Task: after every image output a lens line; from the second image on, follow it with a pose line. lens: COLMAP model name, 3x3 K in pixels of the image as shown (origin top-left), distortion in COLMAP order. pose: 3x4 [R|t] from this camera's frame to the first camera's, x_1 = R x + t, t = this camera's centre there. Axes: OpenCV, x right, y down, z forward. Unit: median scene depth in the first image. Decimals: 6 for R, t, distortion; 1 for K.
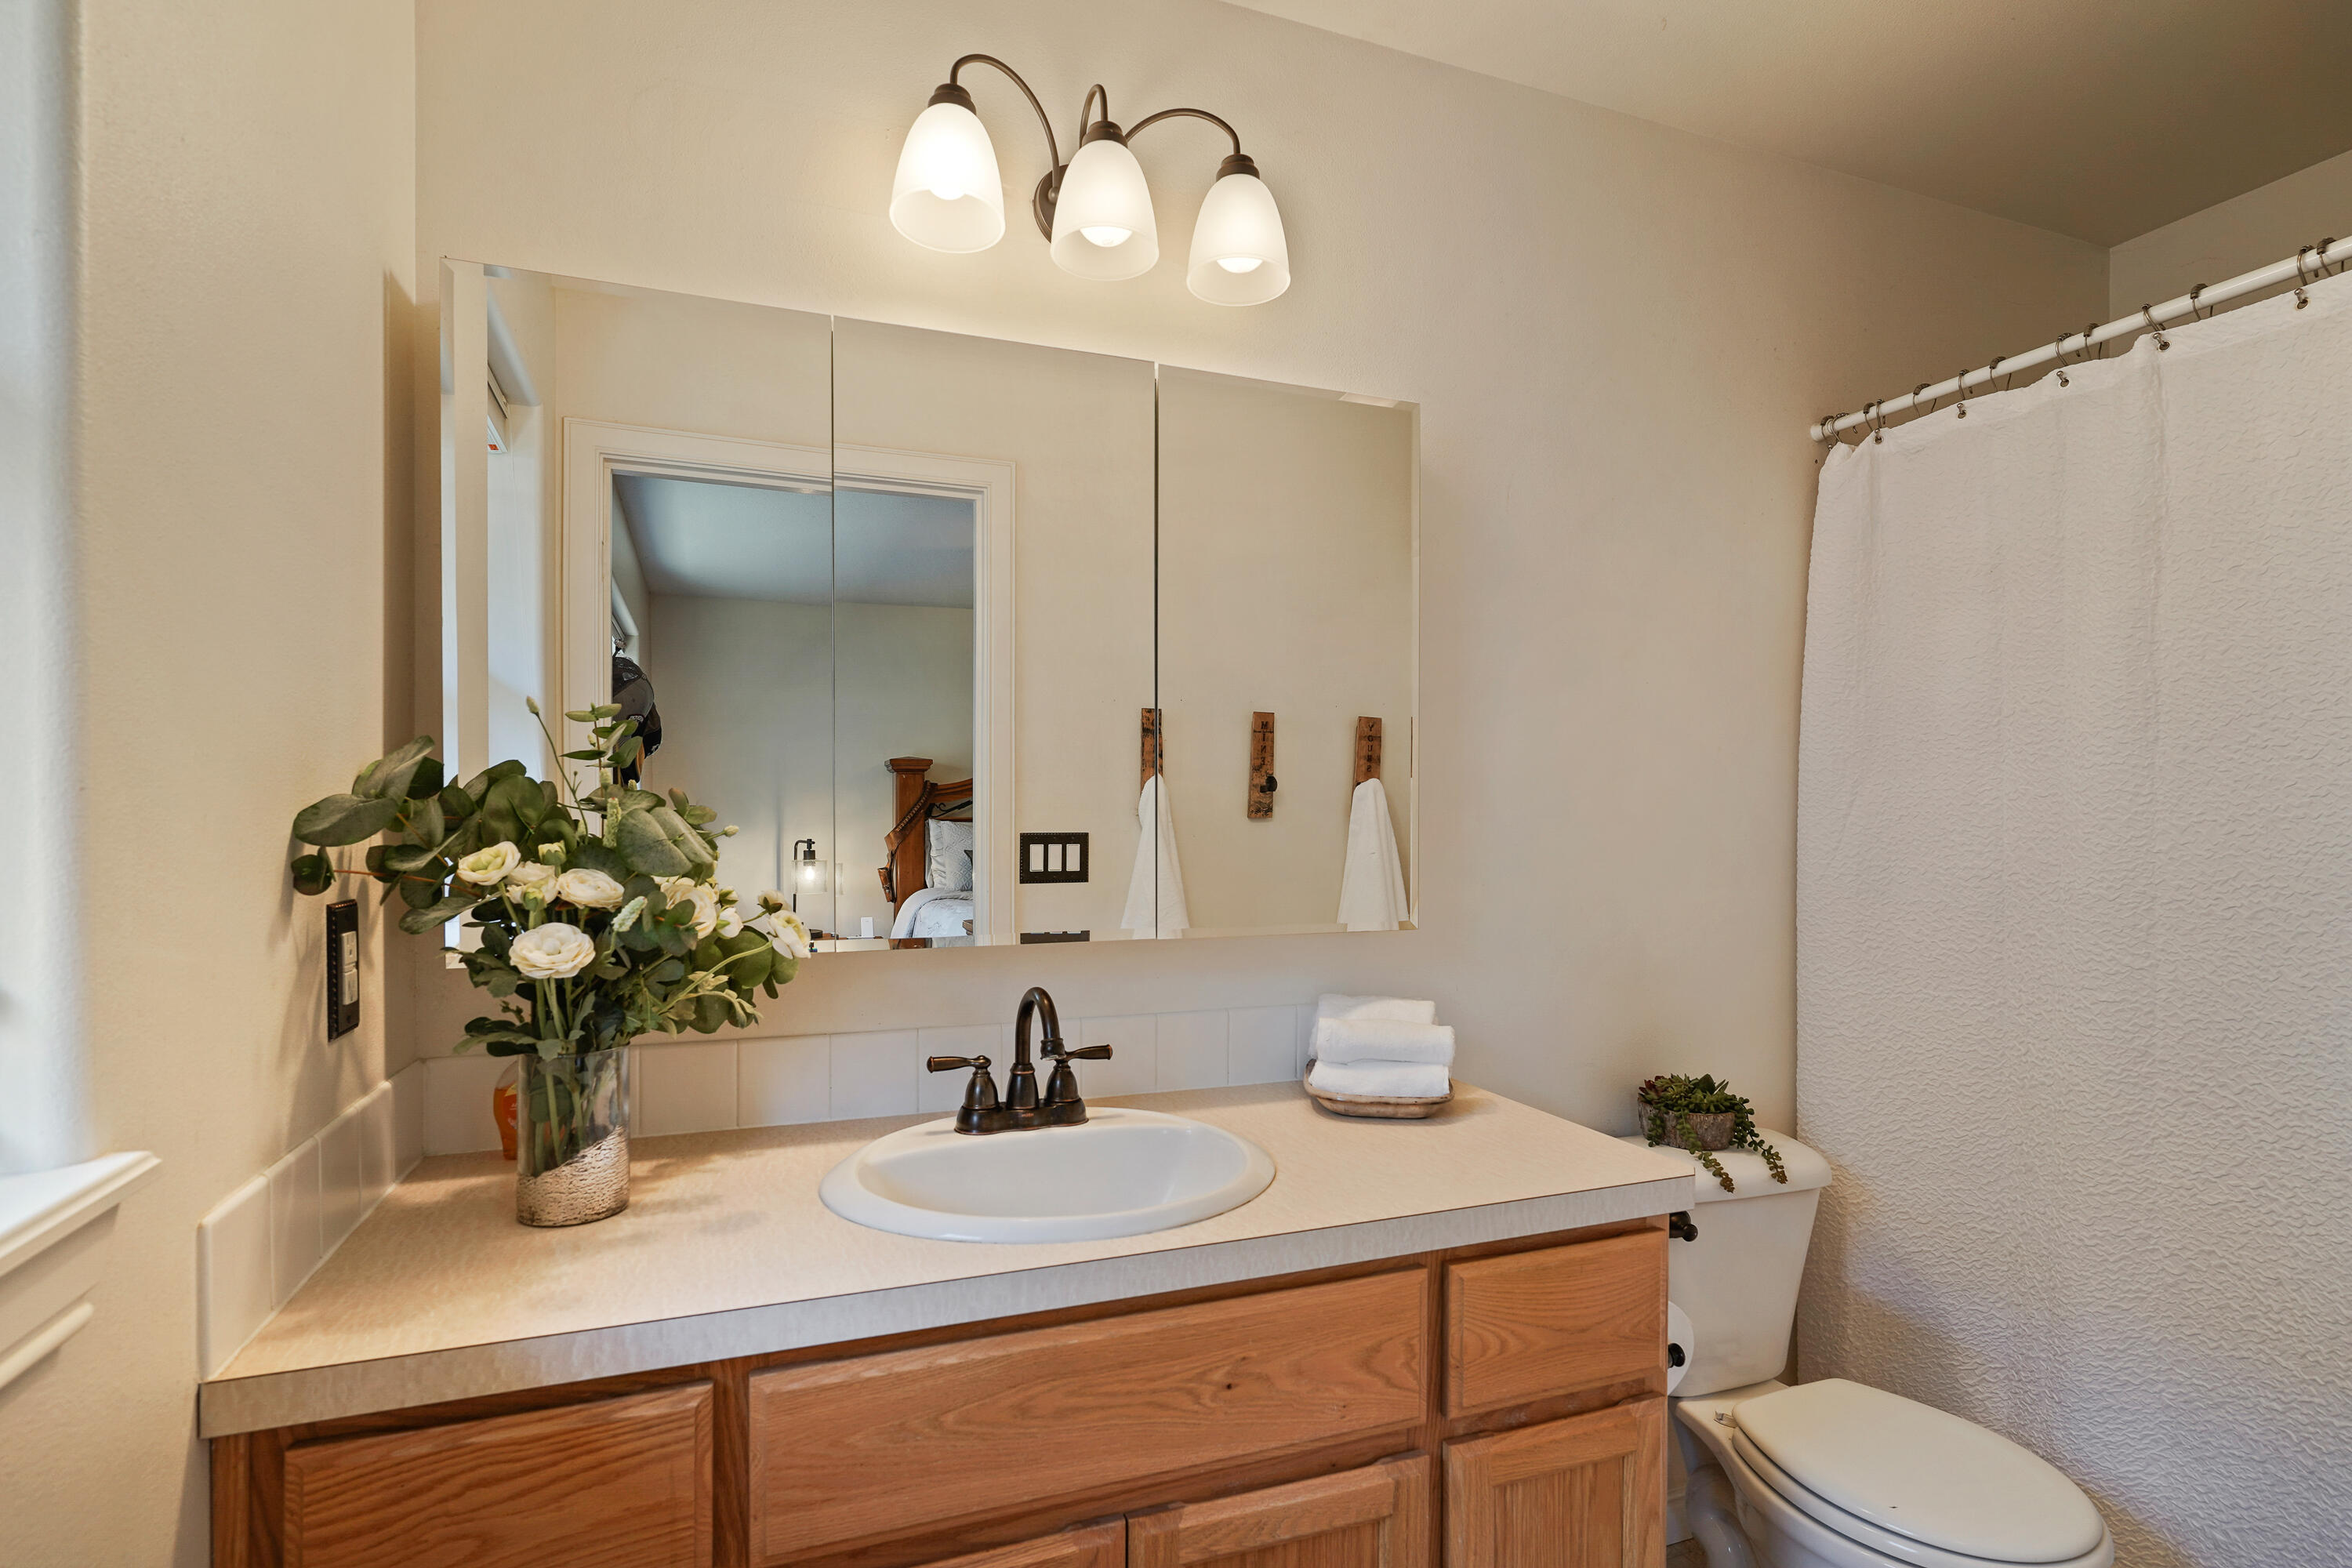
lens RADIAL K [[1121.4, 0, 1150.9], [0, 1121.4, 842.5], [0, 0, 1]] dist [-0.009840, 0.003724]
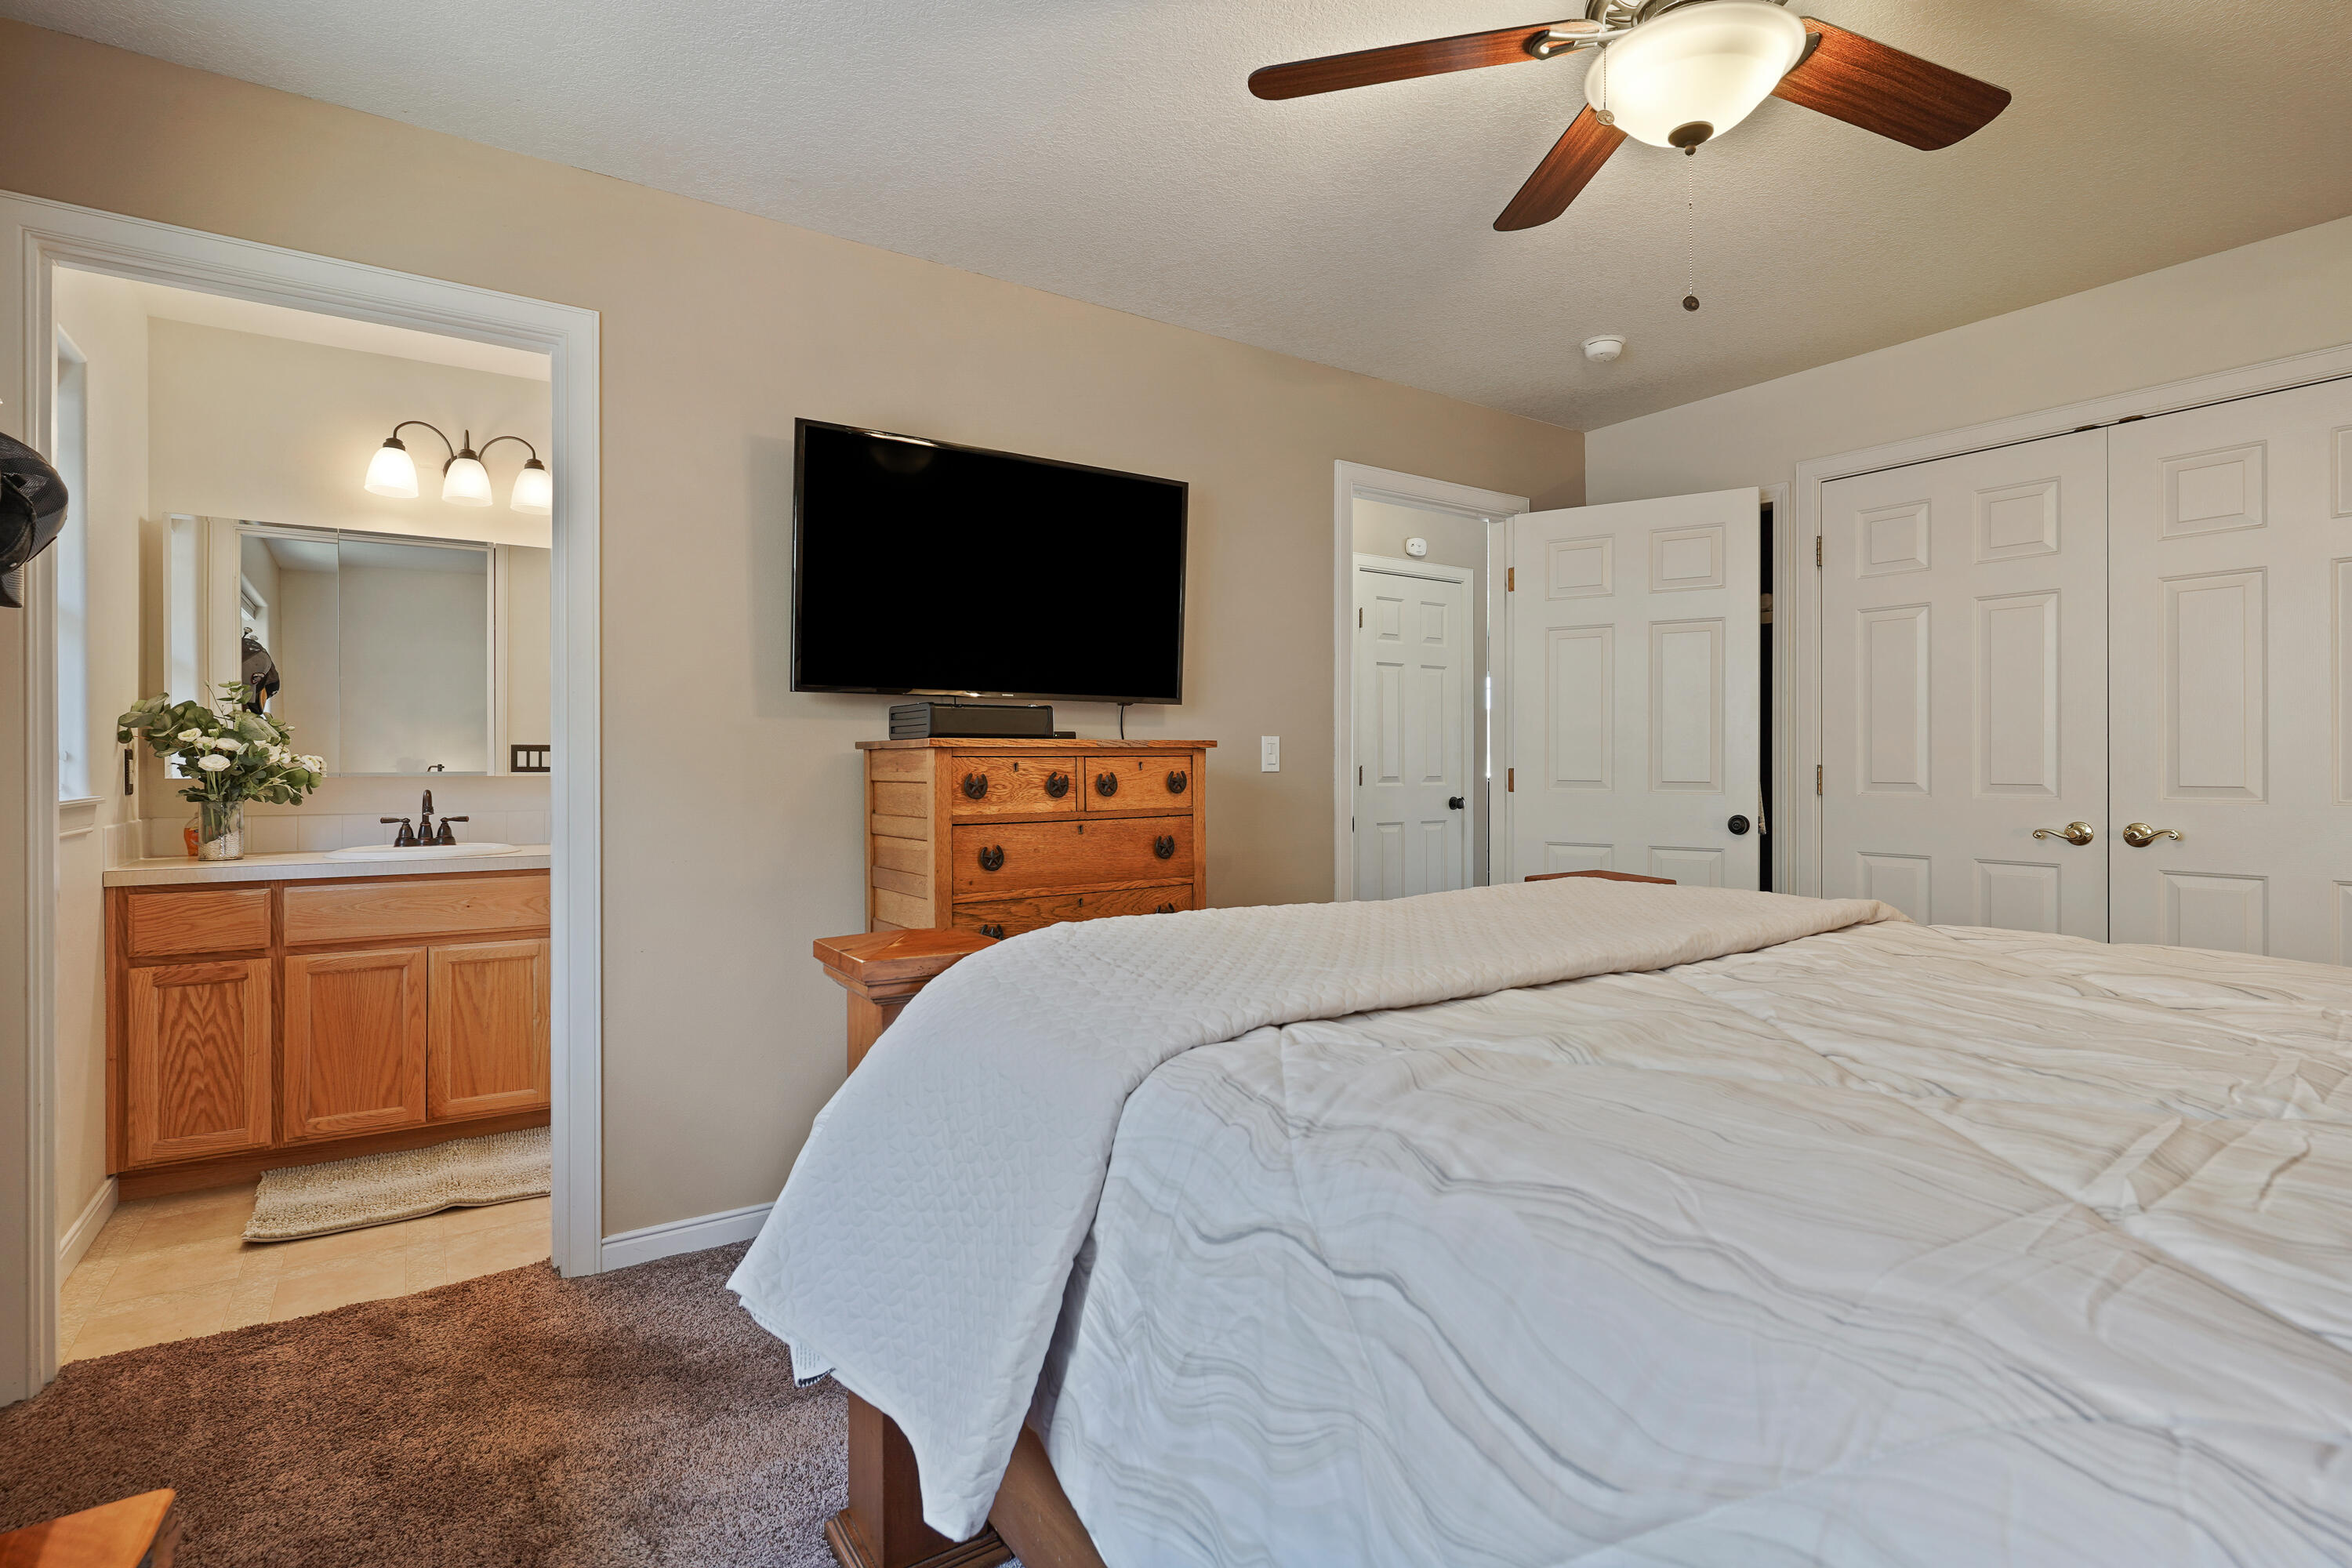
lens RADIAL K [[1121.4, 0, 1173.0], [0, 1121.4, 782.1], [0, 0, 1]] dist [-0.009840, 0.003724]
pose [[0.971115, -0.002454, 0.238598, 1.159917], [0.004110, 0.999971, -0.006443, 0.161174], [-0.238575, 0.007237, 0.971097, -2.337831]]
